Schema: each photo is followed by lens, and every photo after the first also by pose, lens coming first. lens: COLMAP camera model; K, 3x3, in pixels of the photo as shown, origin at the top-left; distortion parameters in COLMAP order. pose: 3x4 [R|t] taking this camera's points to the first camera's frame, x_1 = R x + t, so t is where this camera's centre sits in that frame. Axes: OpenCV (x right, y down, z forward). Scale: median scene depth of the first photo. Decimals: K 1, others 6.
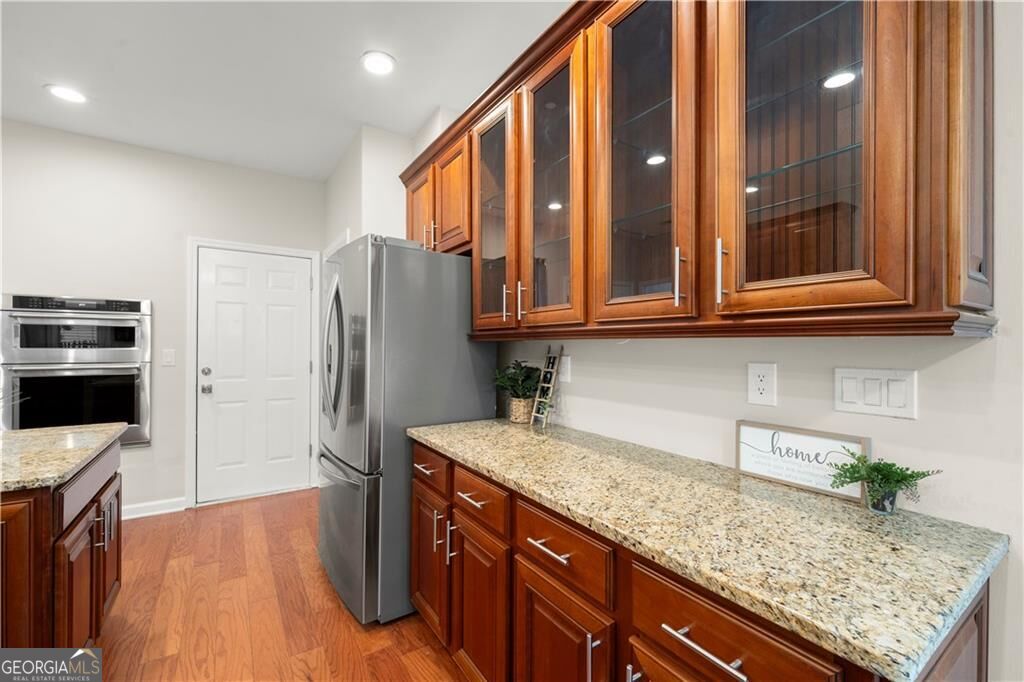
lens RADIAL K [[424.9, 0, 514.7], [0, 424.9, 347.6], [0, 0, 1]] dist [0.004856, -0.002744]
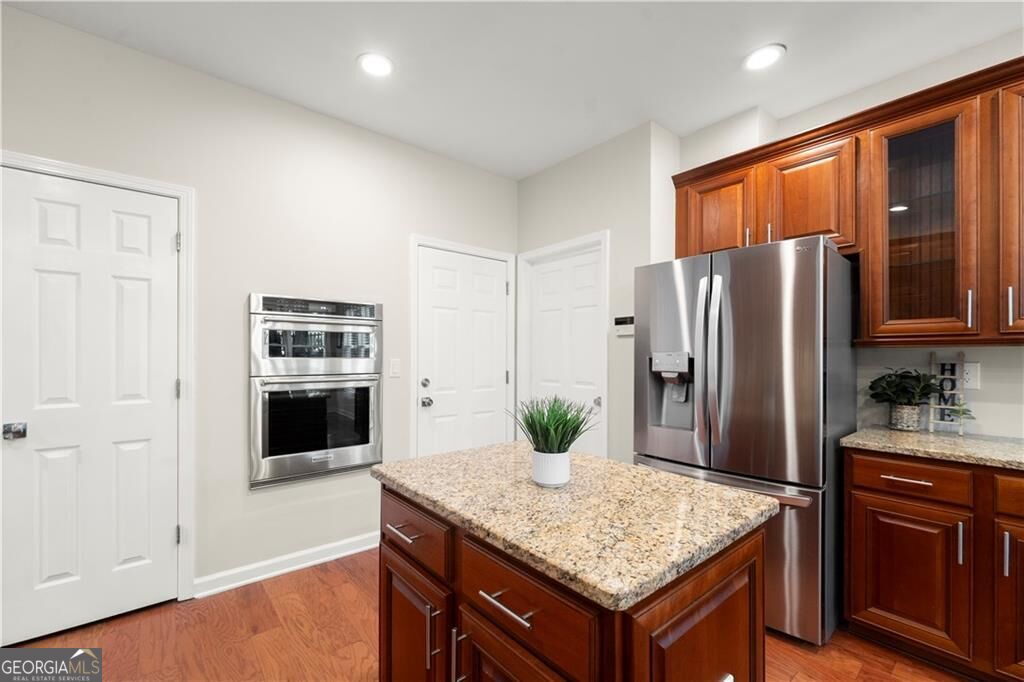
lens RADIAL K [[424.9, 0, 519.1], [0, 424.9, 362.6], [0, 0, 1]] dist [0.004856, -0.002744]
pose [[0.993755, -0.004871, 0.111480, -1.007670], [0.003588, 0.999925, 0.011705, 0.003661], [-0.111528, -0.011232, 0.993698, 0.119217]]
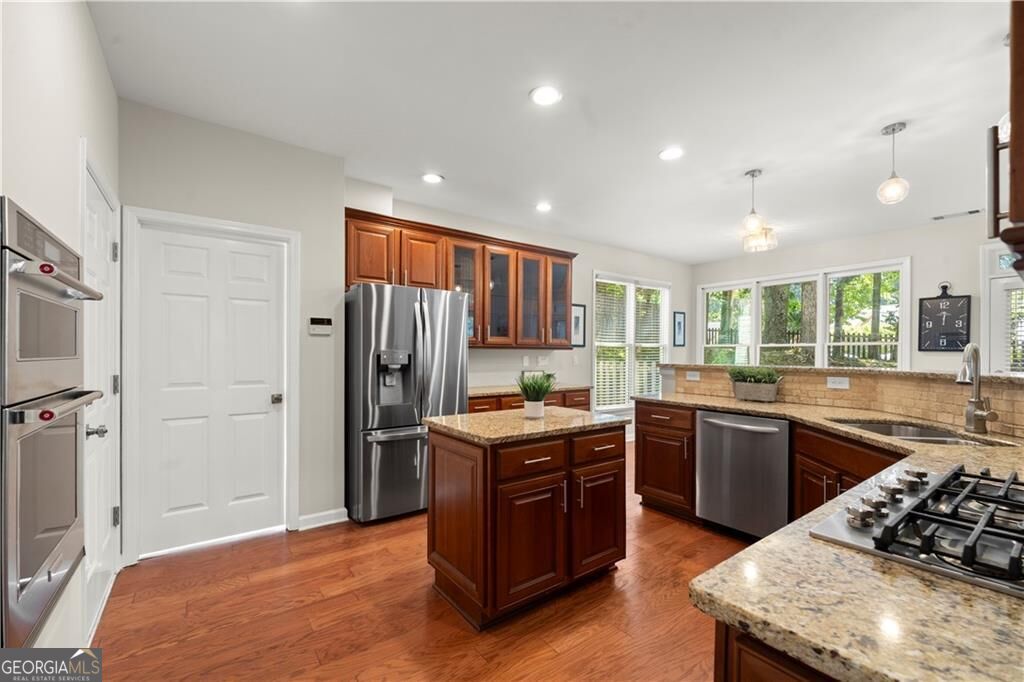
lens RADIAL K [[424.9, 0, 510.8], [0, 424.9, 355.9], [0, 0, 1]] dist [0.004856, -0.002744]
pose [[-0.040141, -0.010938, 0.999134, -2.040045], [0.001677, 0.999938, 0.011014, -0.004126], [-0.999193, 0.002118, -0.040121, 0.797845]]
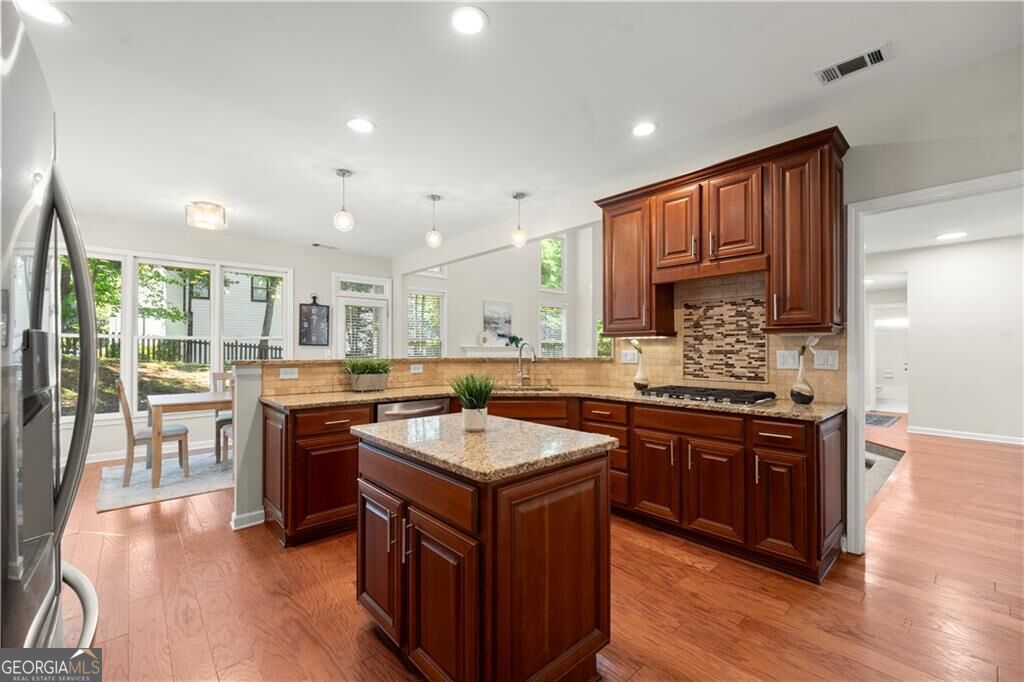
lens RADIAL K [[424.9, 0, 514.3], [0, 424.9, 343.7], [0, 0, 1]] dist [0.004856, -0.002744]
pose [[-0.989681, -0.006196, -0.143154, -0.859715], [-0.005101, 0.999955, -0.008019, 0.003924], [0.143197, -0.007206, -0.989668, 1.570161]]
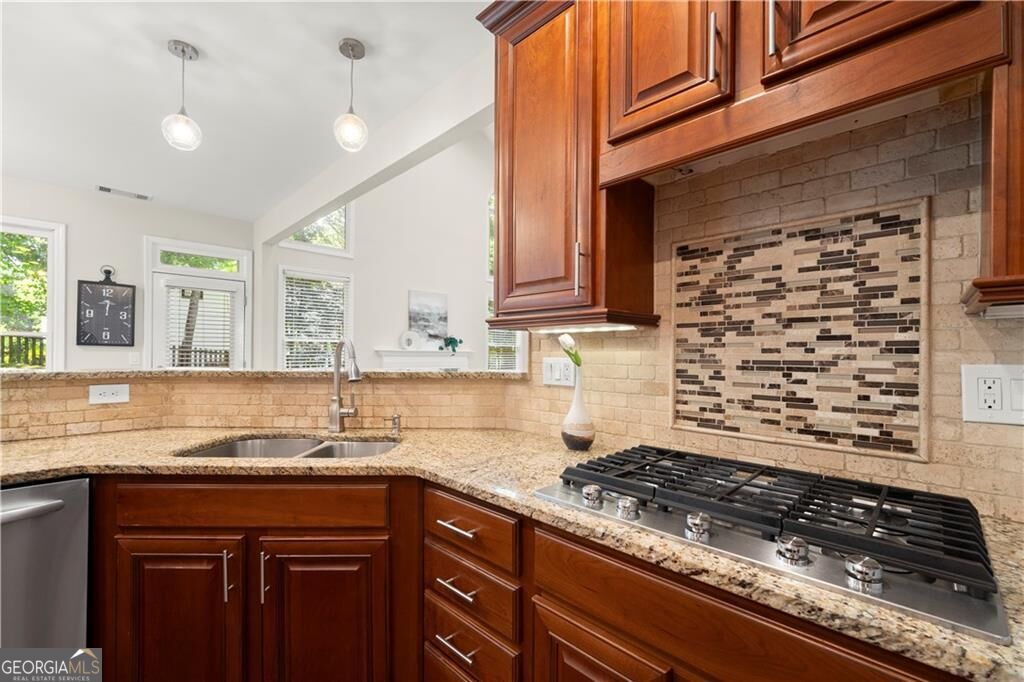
lens RADIAL K [[424.9, 0, 514.4], [0, 424.9, 352.1], [0, 0, 1]] dist [0.004856, -0.002744]
pose [[-0.981258, -0.012850, -0.192268, -1.342399], [-0.013102, 0.999914, 0.000043, 0.004333], [0.192251, 0.002562, -0.981342, 0.686453]]
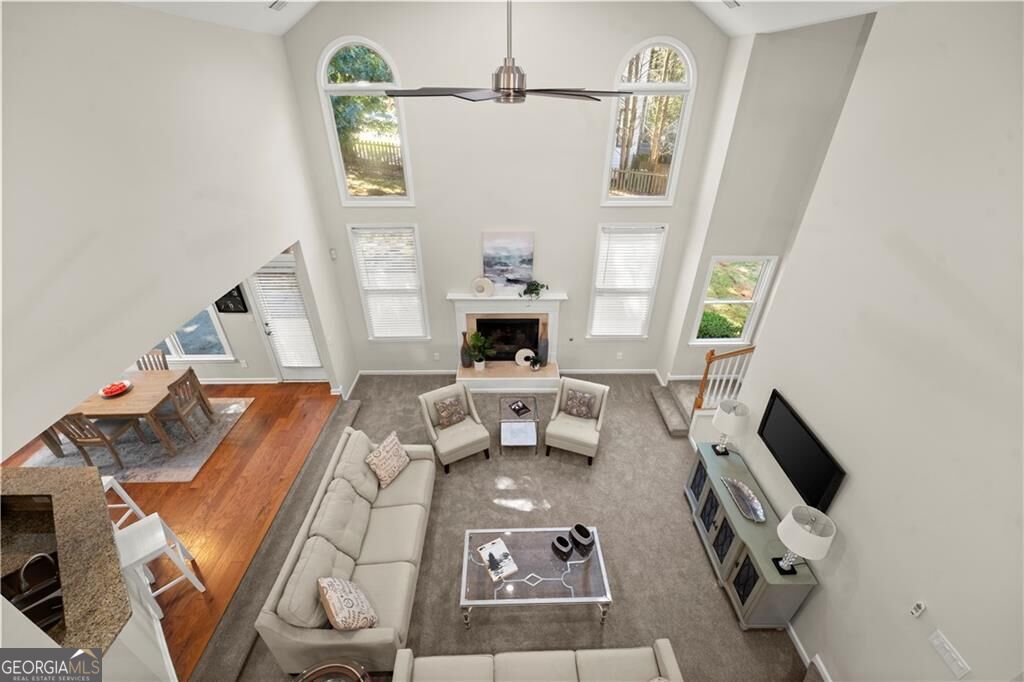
lens RADIAL K [[424.9, 0, 505.6], [0, 424.9, 340.5], [0, 0, 1]] dist [0.004856, -0.002744]
pose [[-0.832385, -0.281892, 0.477150, -2.907206], [0.002056, 0.859398, 0.511304, -1.321987], [-0.554194, 0.426583, -0.714770, -0.410161]]
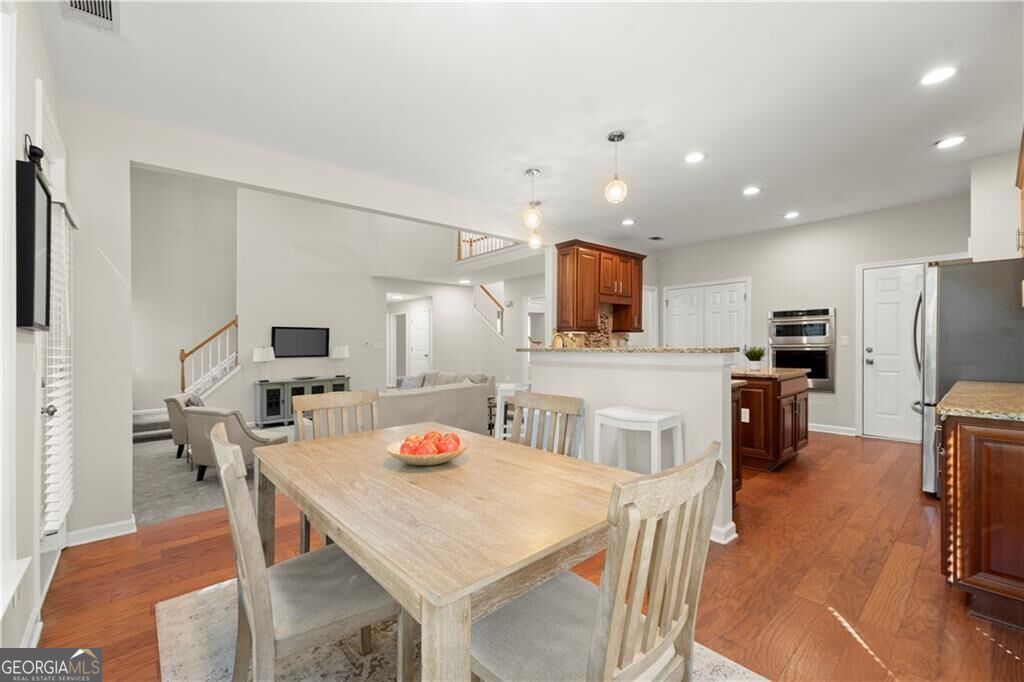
lens RADIAL K [[424.9, 0, 508.1], [0, 424.9, 348.3], [0, 0, 1]] dist [0.004856, -0.002744]
pose [[0.128085, 0.006878, -0.991739, 1.006995], [0.010354, 0.999912, 0.008272, 0.037226], [0.991709, -0.011329, 0.128002, -0.775856]]
